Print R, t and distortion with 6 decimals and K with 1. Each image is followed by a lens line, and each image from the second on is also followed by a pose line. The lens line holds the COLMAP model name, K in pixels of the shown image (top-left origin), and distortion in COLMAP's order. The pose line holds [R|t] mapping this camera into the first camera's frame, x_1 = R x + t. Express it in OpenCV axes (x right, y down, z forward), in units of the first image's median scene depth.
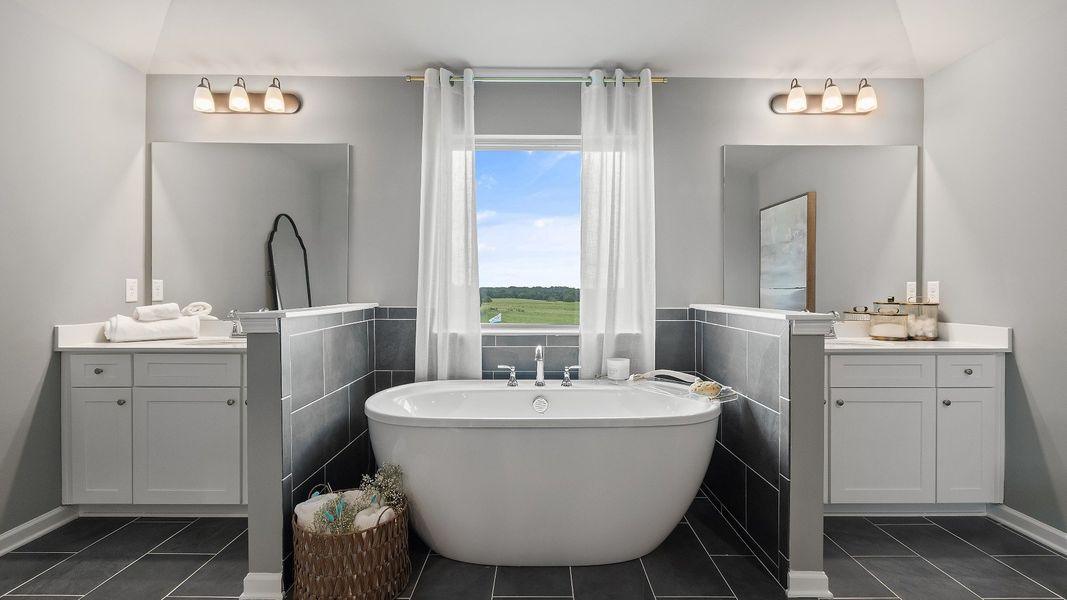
lens RADIAL K [[488.0, 0, 540.8], [0, 488.0, 289.9], [0, 0, 1]] dist [0.002887, -0.000155]
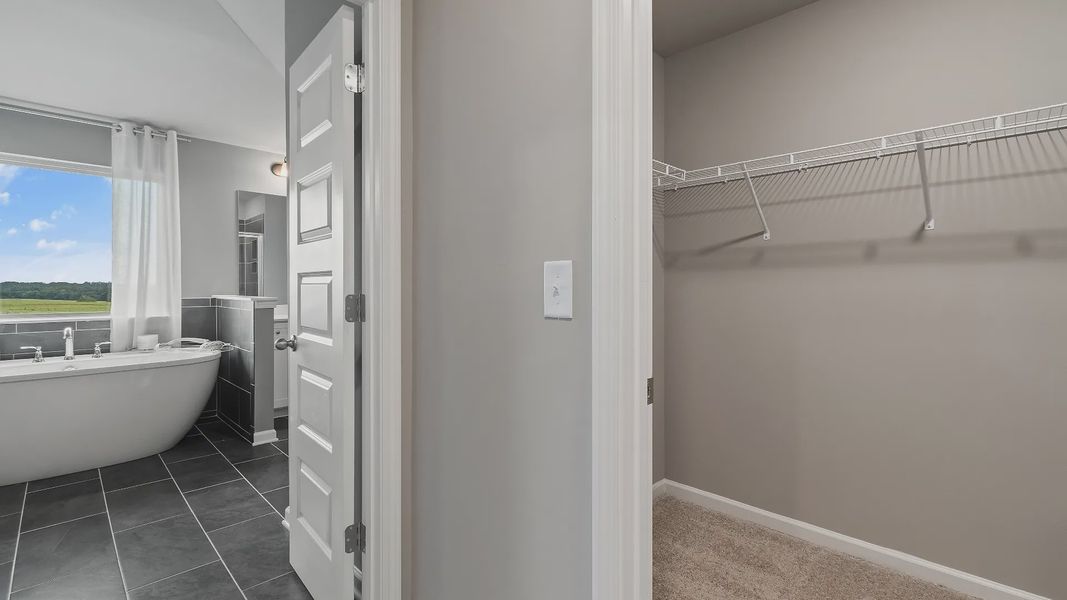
lens RADIAL K [[488.0, 0, 540.8], [0, 488.0, 289.9], [0, 0, 1]] dist [0.002887, -0.000155]
pose [[0.714074, -0.003797, 0.700060, -0.015802], [0.000819, 0.999989, 0.004588, 0.008102], [-0.700070, -0.002702, 0.714070, -0.768791]]
